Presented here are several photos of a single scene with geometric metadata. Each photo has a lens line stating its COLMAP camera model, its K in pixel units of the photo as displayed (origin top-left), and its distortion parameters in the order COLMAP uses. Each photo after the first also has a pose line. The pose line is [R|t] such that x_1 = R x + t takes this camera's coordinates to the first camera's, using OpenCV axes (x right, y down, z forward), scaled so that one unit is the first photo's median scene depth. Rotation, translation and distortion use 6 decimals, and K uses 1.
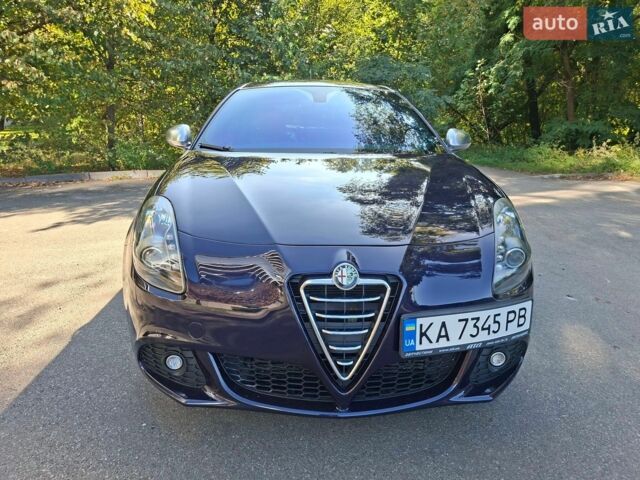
lens RADIAL K [[457.4, 0, 324.8], [0, 457.4, 237.1], [0, 0, 1]] dist [0.132992, -0.199211]
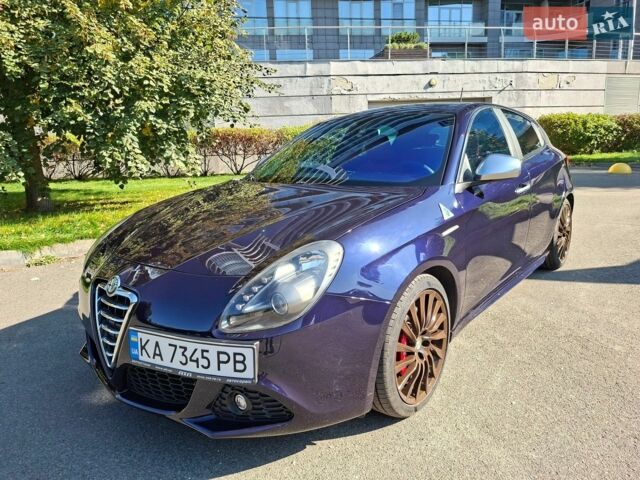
lens RADIAL K [[462.5, 0, 325.0], [0, 462.5, 242.2], [0, 0, 1]] dist [0.059397, -0.053940]
pose [[0.725656, 0.106145, -0.679821, 1.281576], [-0.126471, 0.991772, 0.019854, -0.126563], [0.676334, 0.071570, 0.733110, 0.433680]]
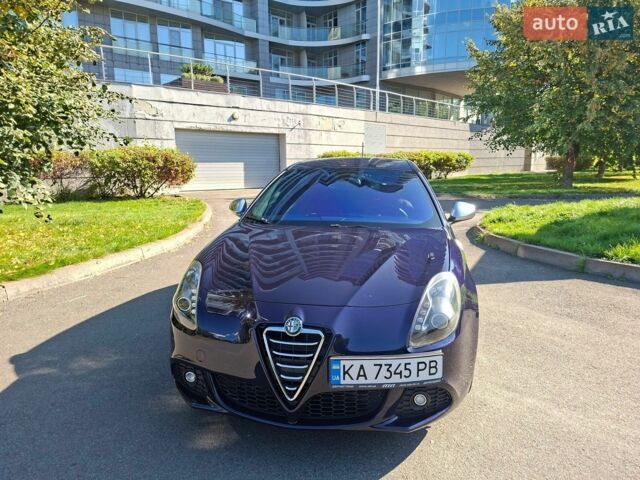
lens RADIAL K [[457.4, 0, 324.8], [0, 457.4, 237.1], [0, 0, 1]] dist [0.132992, -0.199211]
pose [[0.969955, 0.024637, -0.242032, 0.473490], [-0.045462, 0.995690, -0.080837, -0.081012], [0.238998, 0.089412, 0.966895, -0.398119]]
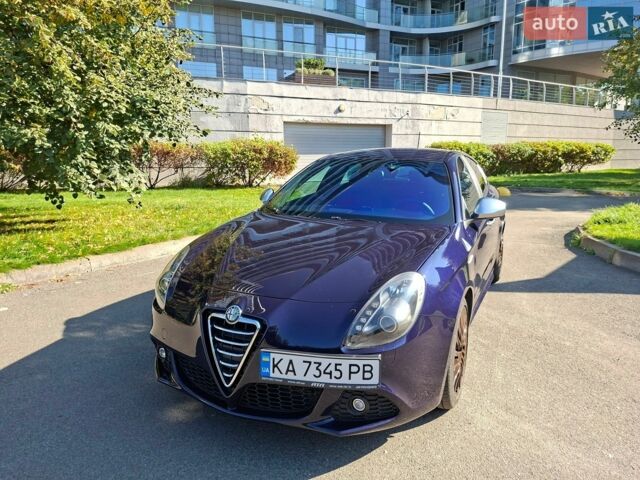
lens RADIAL K [[457.4, 0, 324.8], [0, 457.4, 237.1], [0, 0, 1]] dist [0.132992, -0.199211]
pose [[0.868346, 0.077793, -0.489820, 0.973290], [-0.112972, 0.992684, -0.042617, -0.126683], [0.482921, 0.092343, 0.870781, -0.159684]]
